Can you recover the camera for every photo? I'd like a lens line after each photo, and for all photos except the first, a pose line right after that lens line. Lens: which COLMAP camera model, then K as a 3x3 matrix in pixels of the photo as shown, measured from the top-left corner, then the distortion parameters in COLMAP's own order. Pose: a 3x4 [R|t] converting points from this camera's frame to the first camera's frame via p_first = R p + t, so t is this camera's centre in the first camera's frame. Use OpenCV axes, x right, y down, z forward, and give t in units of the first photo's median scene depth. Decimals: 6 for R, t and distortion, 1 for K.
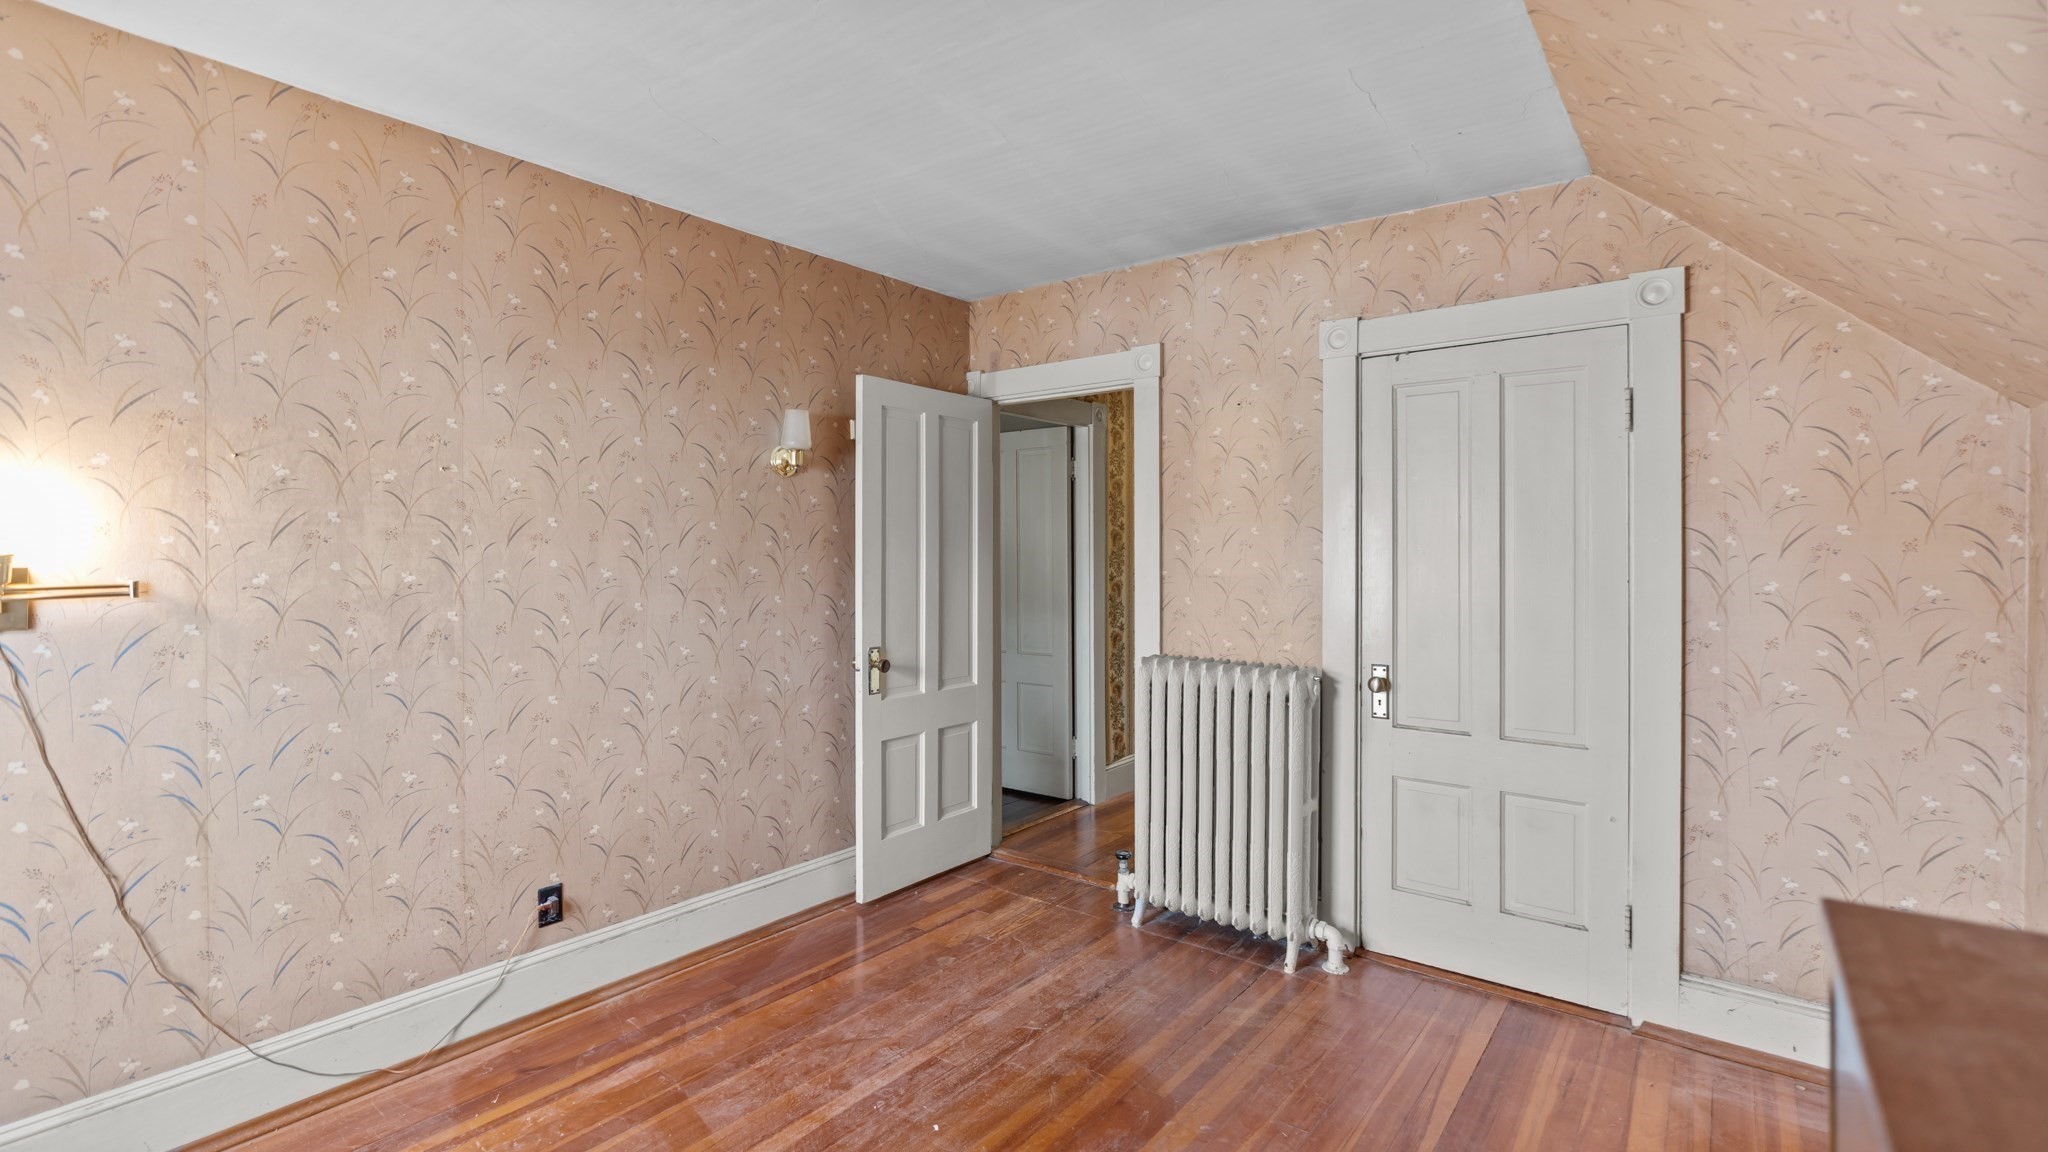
lens RADIAL K [[931.3, 0, 1026.7], [0, 931.3, 562.3], [0, 0, 1]] dist [-0.011265, 0.004006]
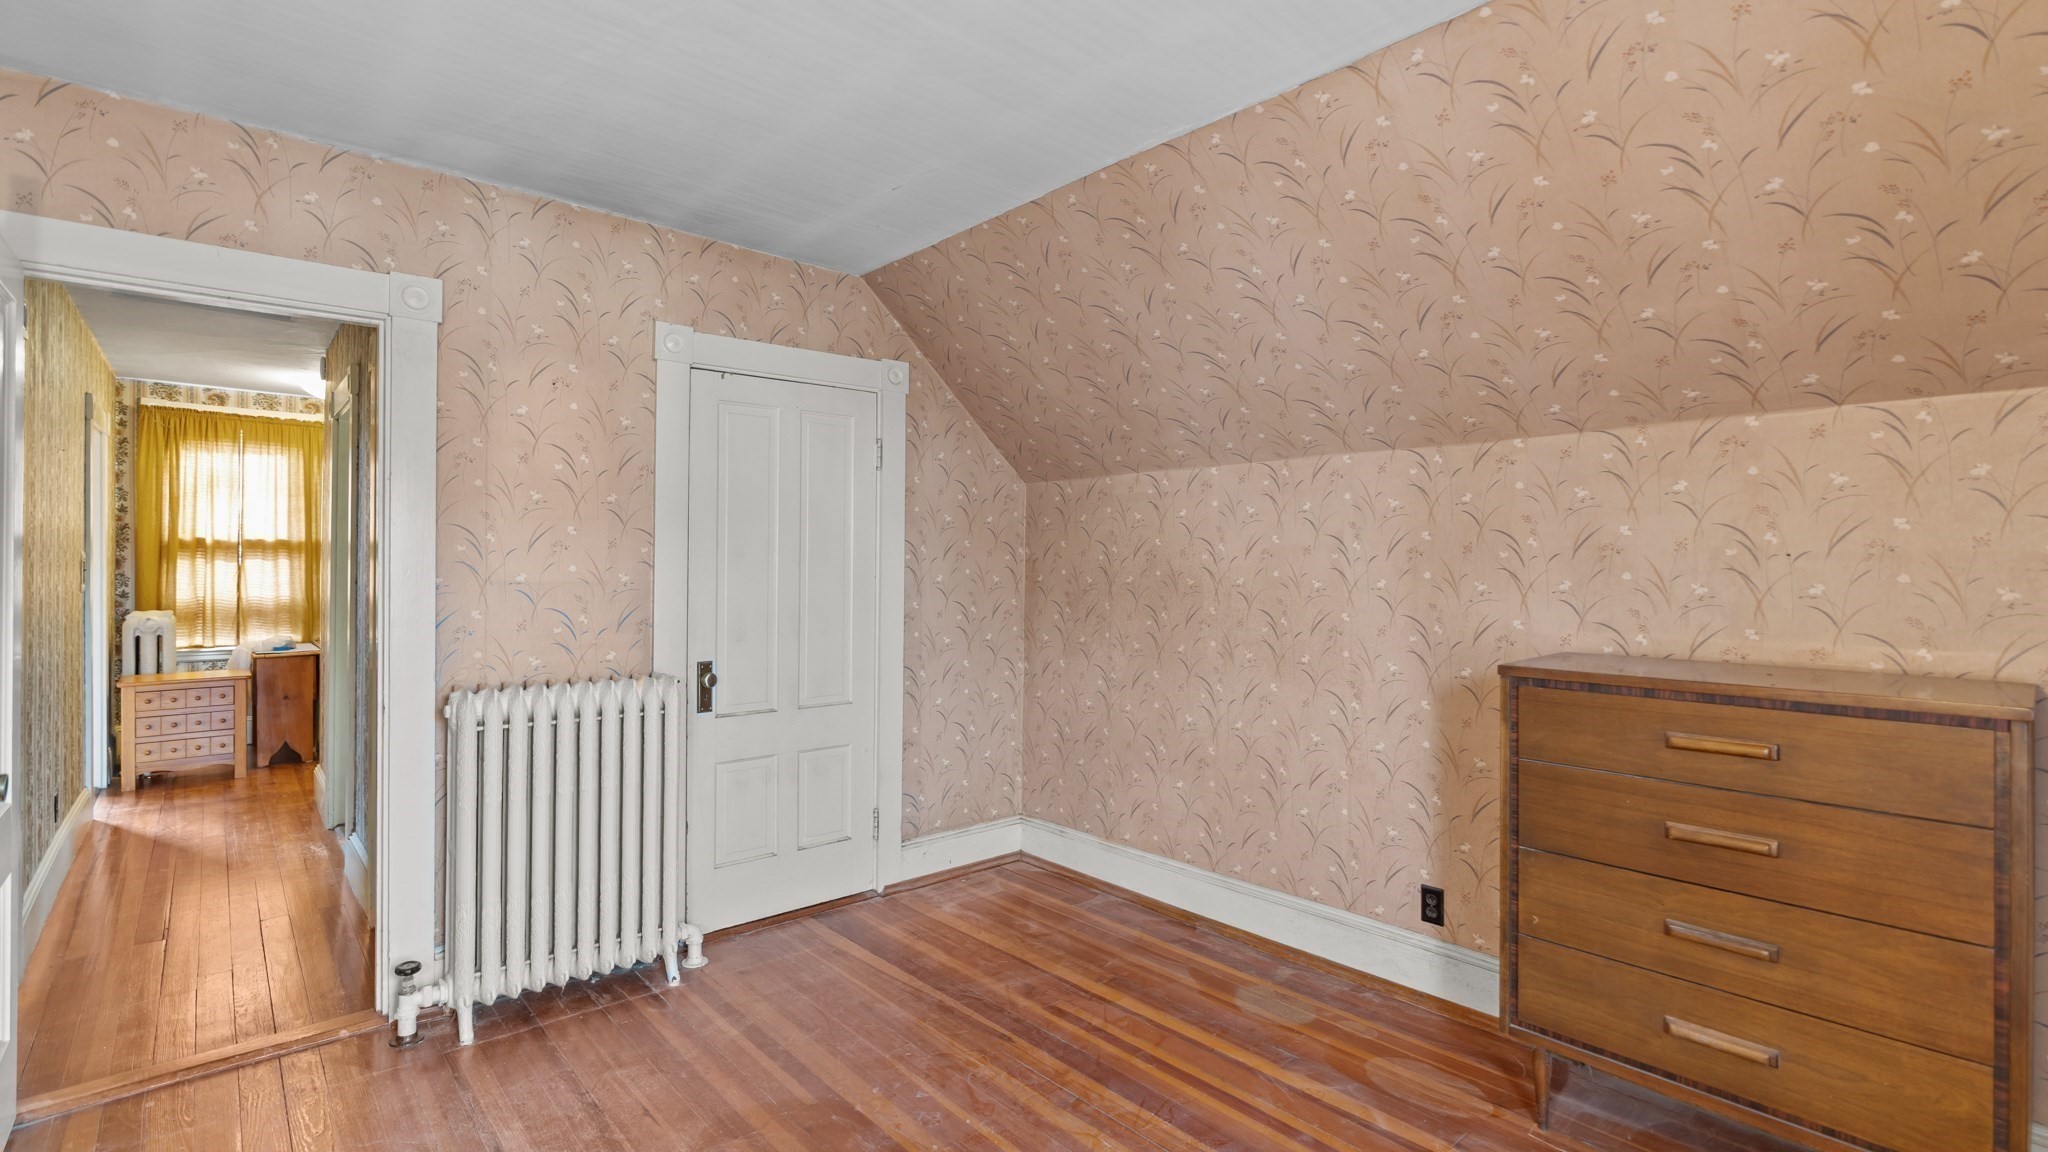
lens RADIAL K [[931.3, 0, 1015.1], [0, 931.3, 565.9], [0, 0, 1]] dist [-0.011265, 0.004006]
pose [[0.193385, -0.008939, 0.981082, -0.622313], [0.004562, 0.999956, 0.008211, -0.006044], [-0.981112, 0.002888, 0.193418, 0.473977]]
